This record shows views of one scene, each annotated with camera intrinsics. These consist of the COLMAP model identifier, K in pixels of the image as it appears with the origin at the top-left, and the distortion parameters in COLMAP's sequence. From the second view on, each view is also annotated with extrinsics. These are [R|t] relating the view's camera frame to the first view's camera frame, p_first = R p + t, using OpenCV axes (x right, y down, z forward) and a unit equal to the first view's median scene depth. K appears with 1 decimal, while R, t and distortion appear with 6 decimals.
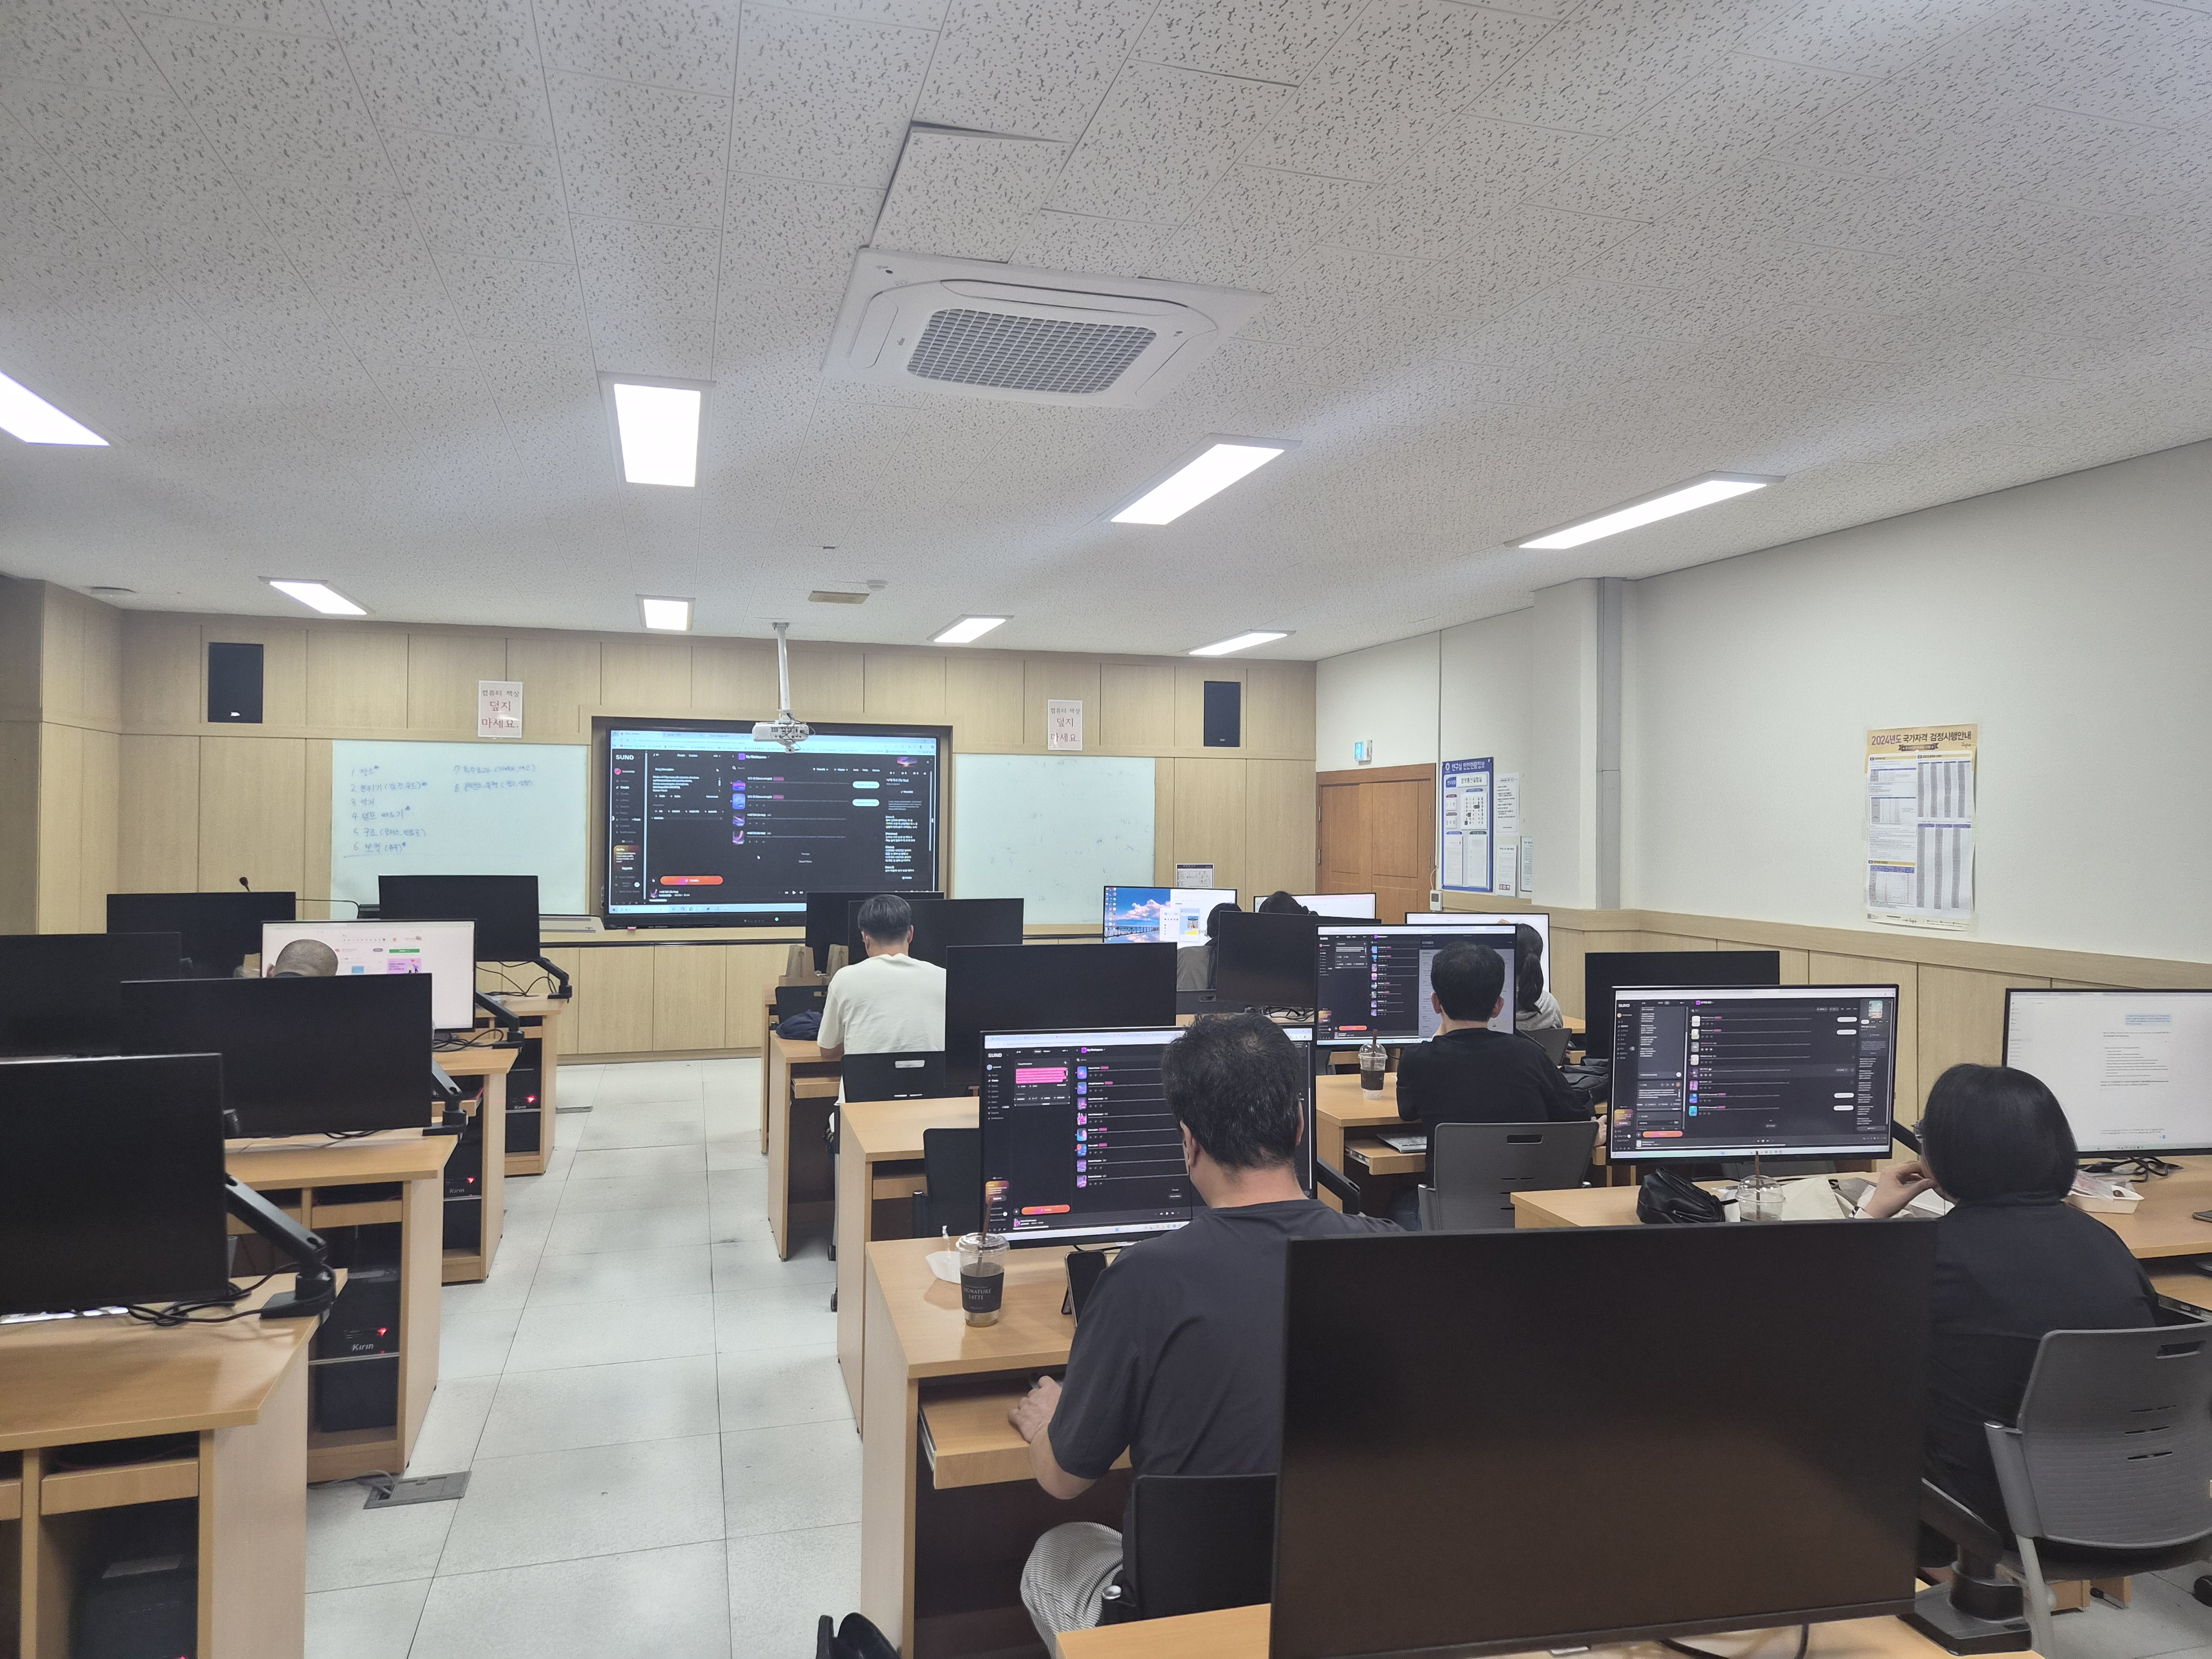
lens RADIAL K [[1480.4, 0, 1116.7], [0, 1480.4, 809.0], [0, 0, 1]] dist [0.056707, -0.042120]
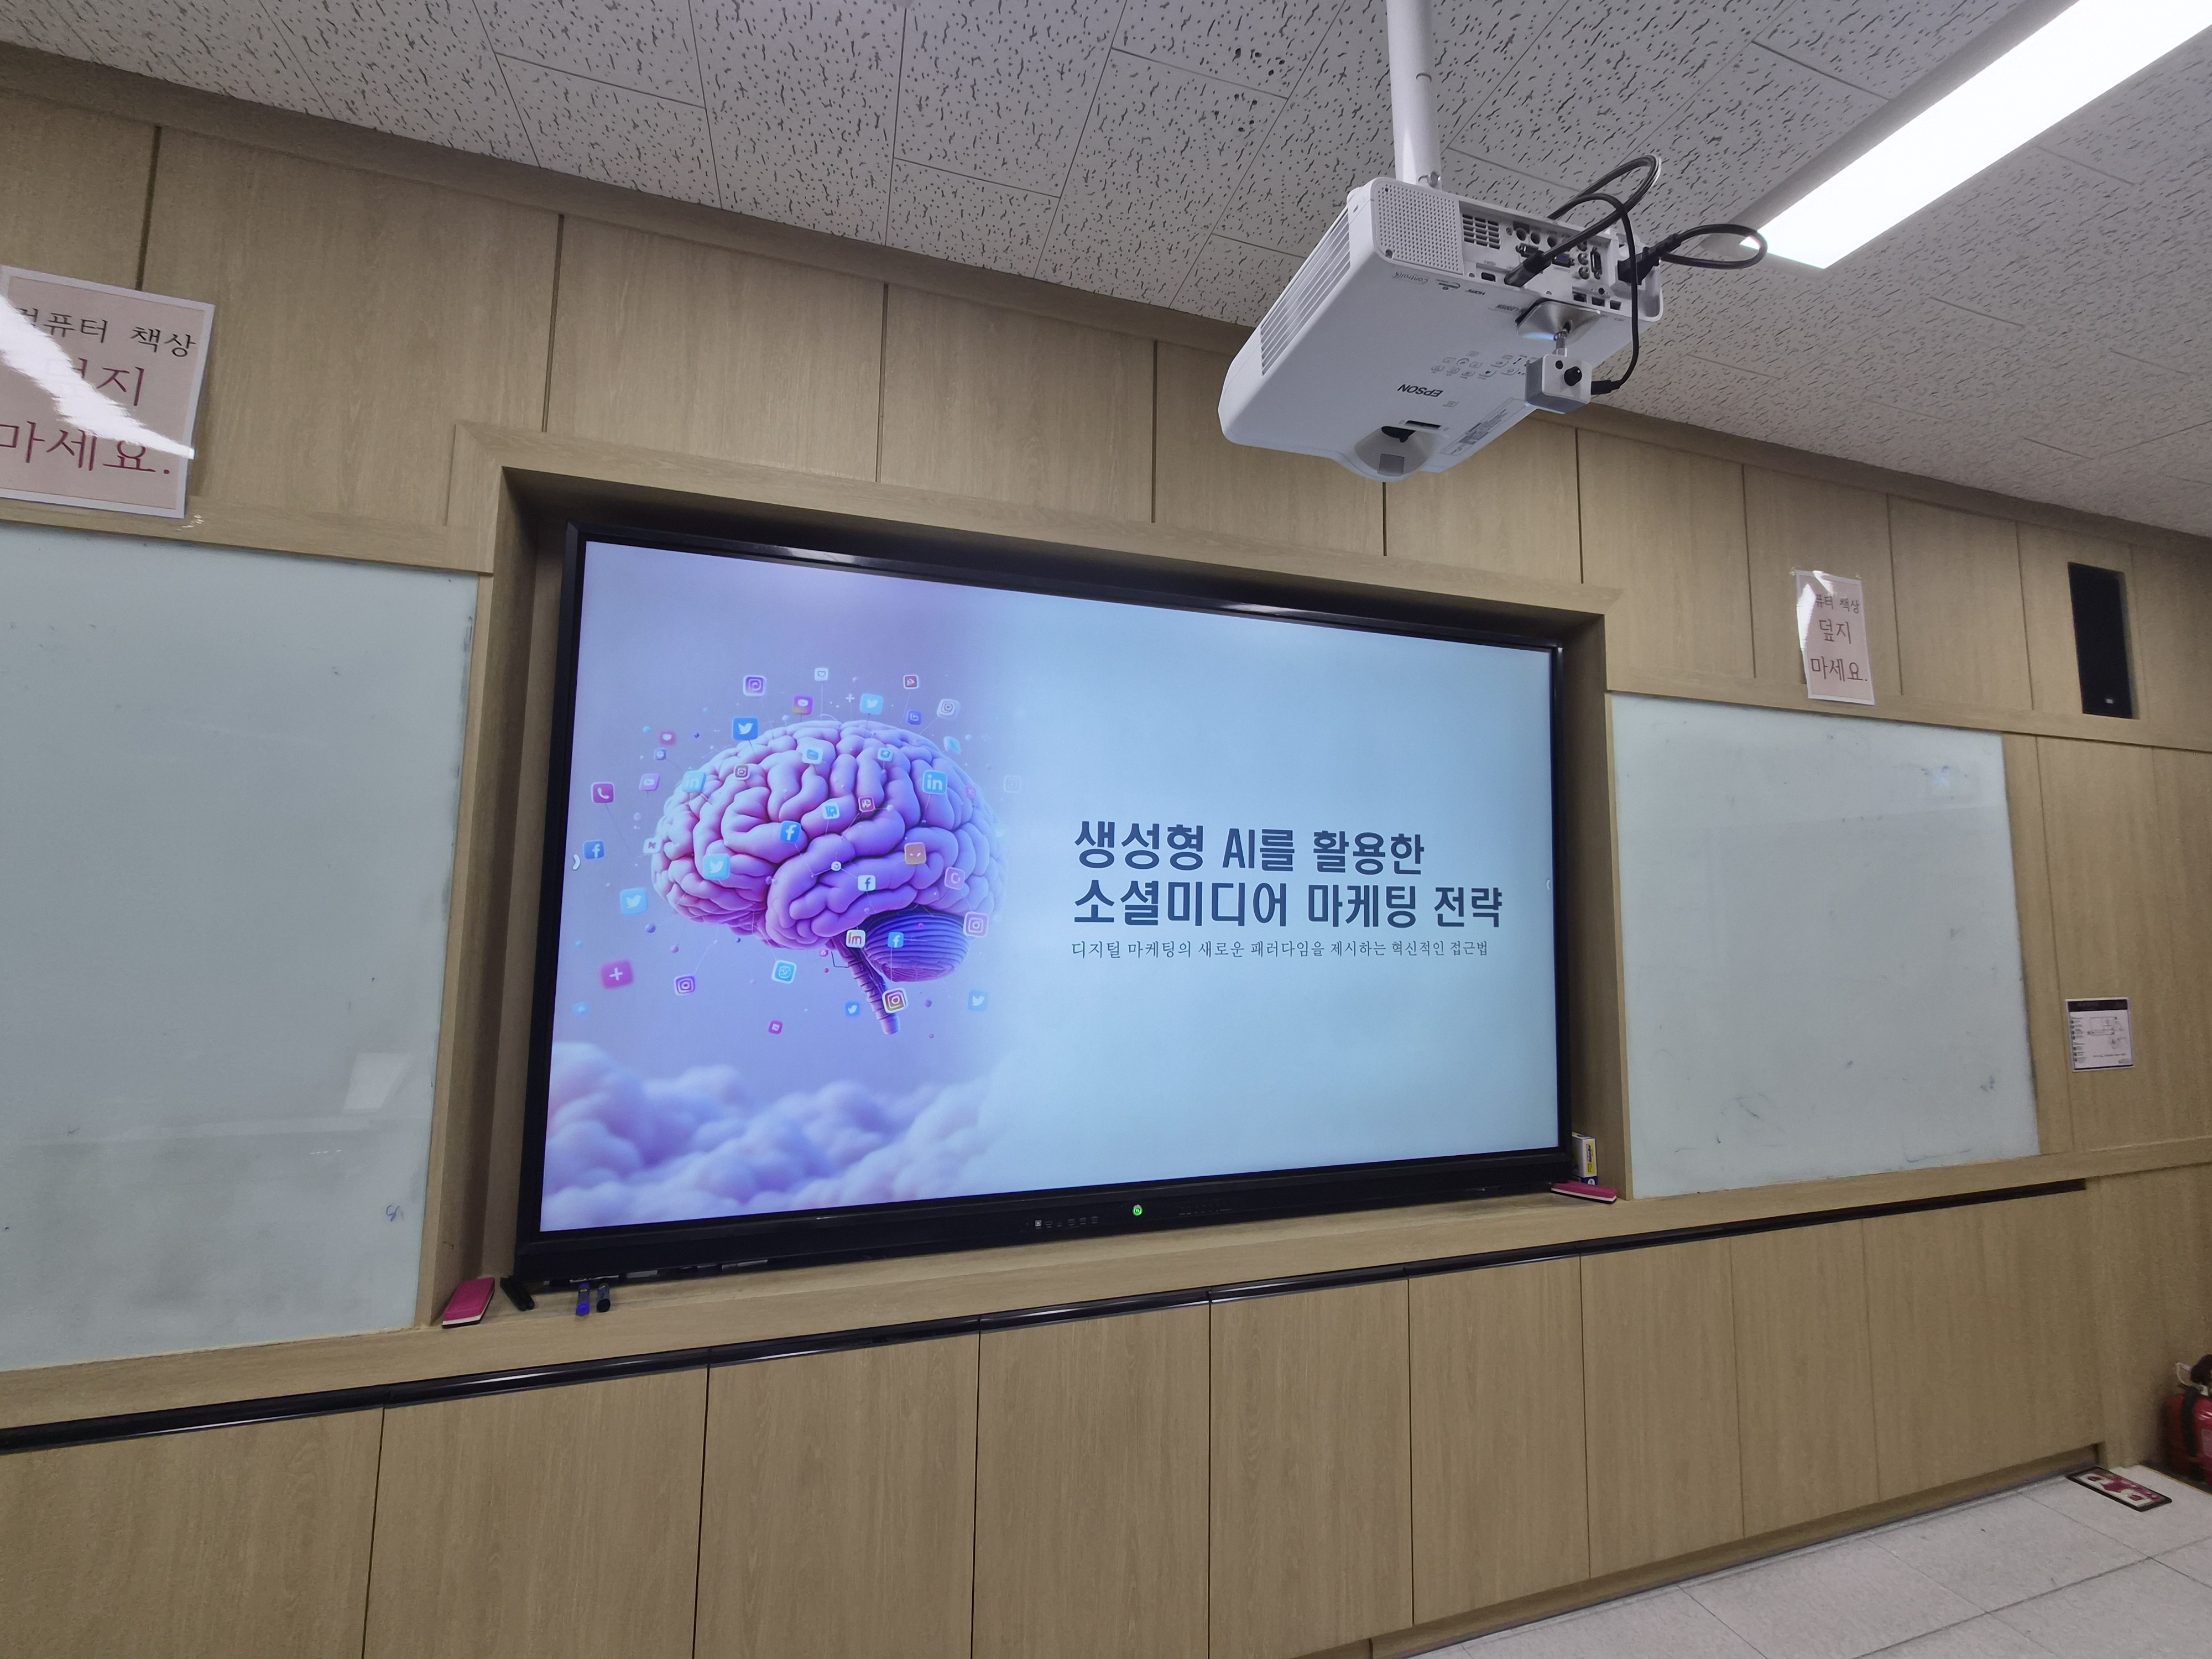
lens RADIAL K [[872.0, 0, 1096.0], [0, 872.0, 843.4], [0, 0, 1]] dist [-0.001237, 0.000048]
pose [[0.999931, 0.001892, 0.011574, -0.265702], [-0.000992, 0.997009, -0.077282, 0.015931], [-0.011685, 0.077265, 0.996942, 0.905244]]
